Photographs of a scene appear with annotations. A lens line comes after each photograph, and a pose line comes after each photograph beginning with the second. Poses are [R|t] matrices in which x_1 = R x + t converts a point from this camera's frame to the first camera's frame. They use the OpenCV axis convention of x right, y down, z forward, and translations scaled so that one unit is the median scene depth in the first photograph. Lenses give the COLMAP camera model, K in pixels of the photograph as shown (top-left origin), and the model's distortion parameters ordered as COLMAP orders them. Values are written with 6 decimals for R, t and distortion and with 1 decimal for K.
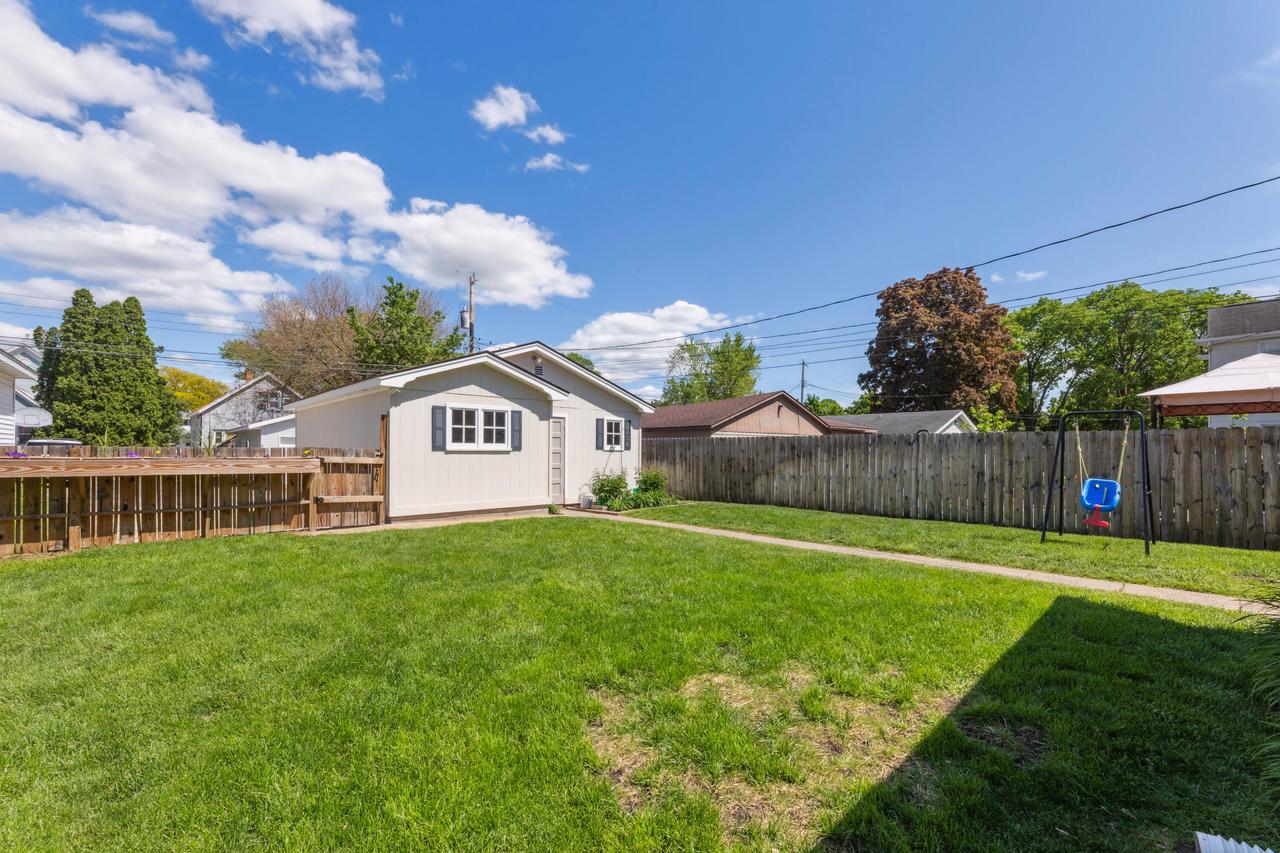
lens RADIAL K [[523.4, 0, 651.4], [0, 523.4, 455.0], [0, 0, 1]] dist [-0.000625, -0.000120]
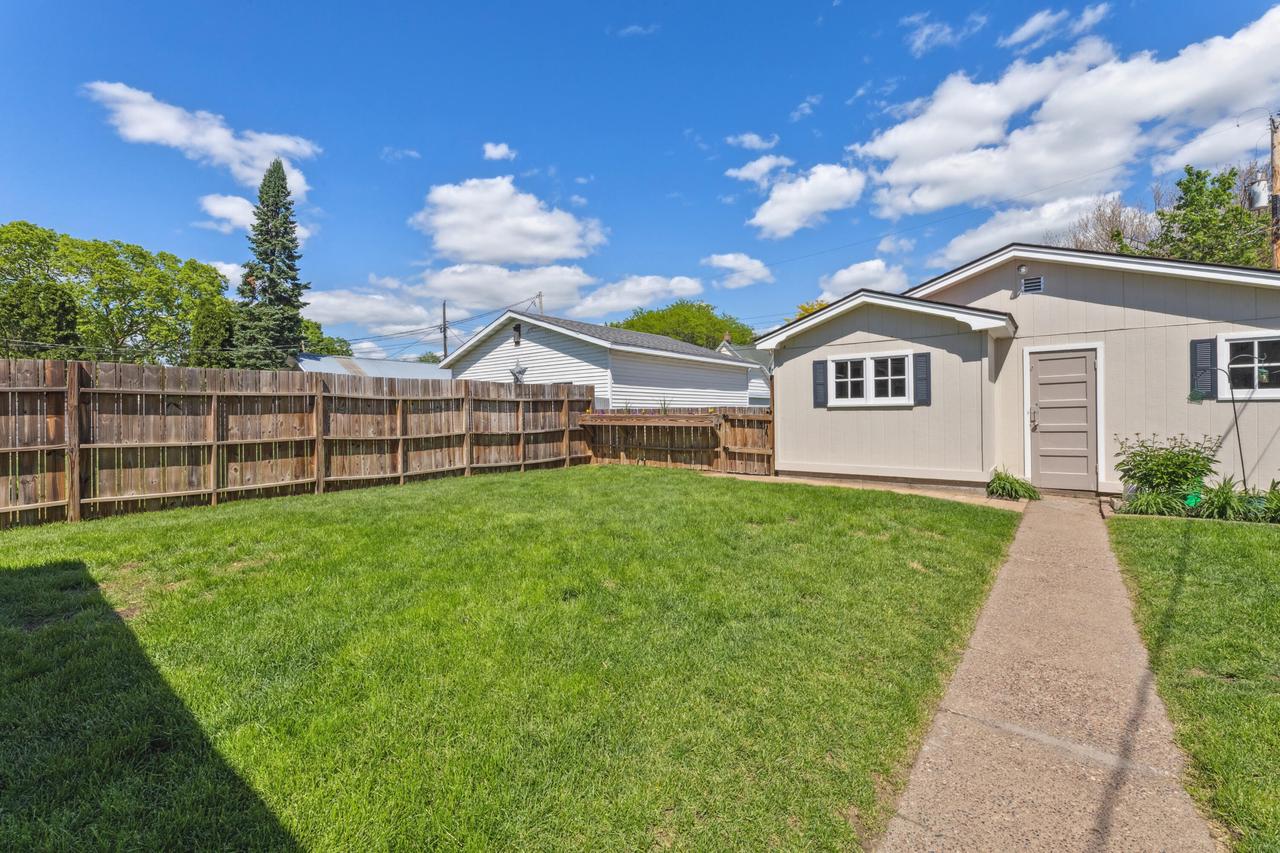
lens RADIAL K [[523.4, 0, 641.0], [0, 523.4, 417.8], [0, 0, 1]] dist [-0.000625, -0.000120]
pose [[0.155057, 0.004765, -0.987894, 0.476409], [0.007681, 0.999952, 0.006029, 0.002720], [0.987876, -0.008523, 0.155013, 0.513550]]
